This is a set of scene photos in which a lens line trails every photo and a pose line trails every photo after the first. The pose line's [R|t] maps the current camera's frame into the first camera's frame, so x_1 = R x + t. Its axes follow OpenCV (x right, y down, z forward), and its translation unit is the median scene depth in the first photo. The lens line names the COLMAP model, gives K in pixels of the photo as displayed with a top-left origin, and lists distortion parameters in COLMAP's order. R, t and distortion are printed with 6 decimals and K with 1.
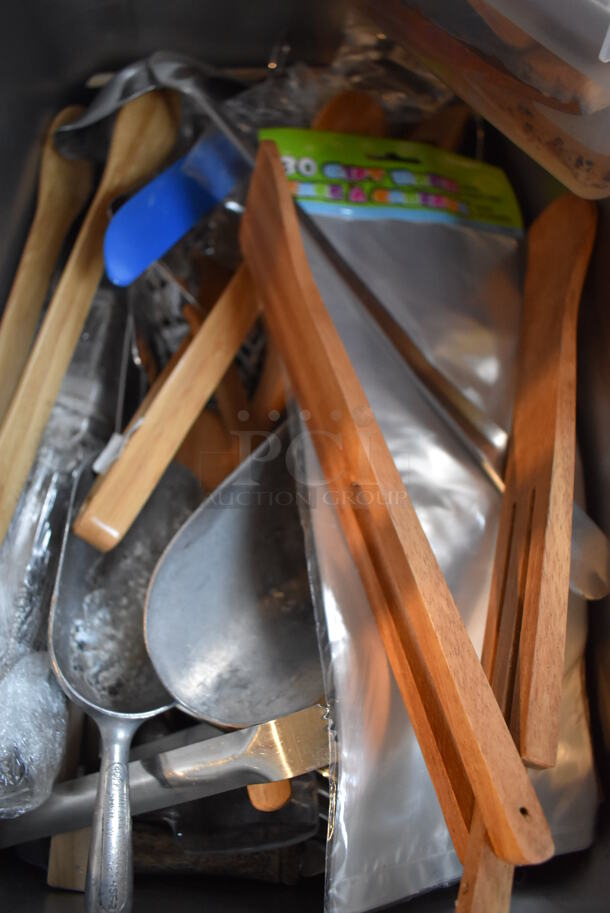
lens RADIAL K [[699.2, 0, 305.0], [0, 699.2, 456.5], [0, 0, 1]] dist [-0.091949, 0.006296]
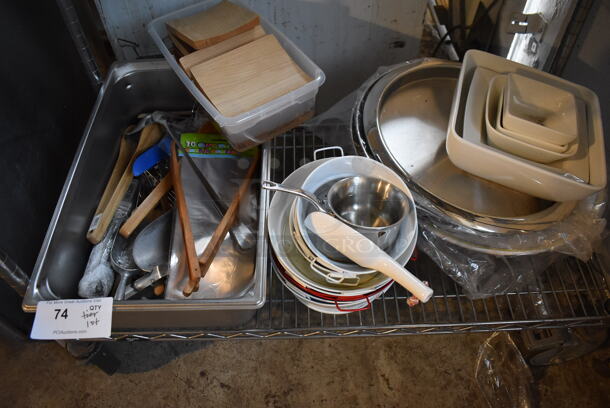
lens RADIAL K [[467.1, 0, 305.0], [0, 467.1, 204.0], [0, 0, 1]] dist [-0.091949, 0.006296]
pose [[0.999616, -0.021226, -0.017813, 0.623517], [0.016988, 0.977290, -0.211224, 0.404022], [0.021892, 0.210840, 0.977275, -1.282205]]
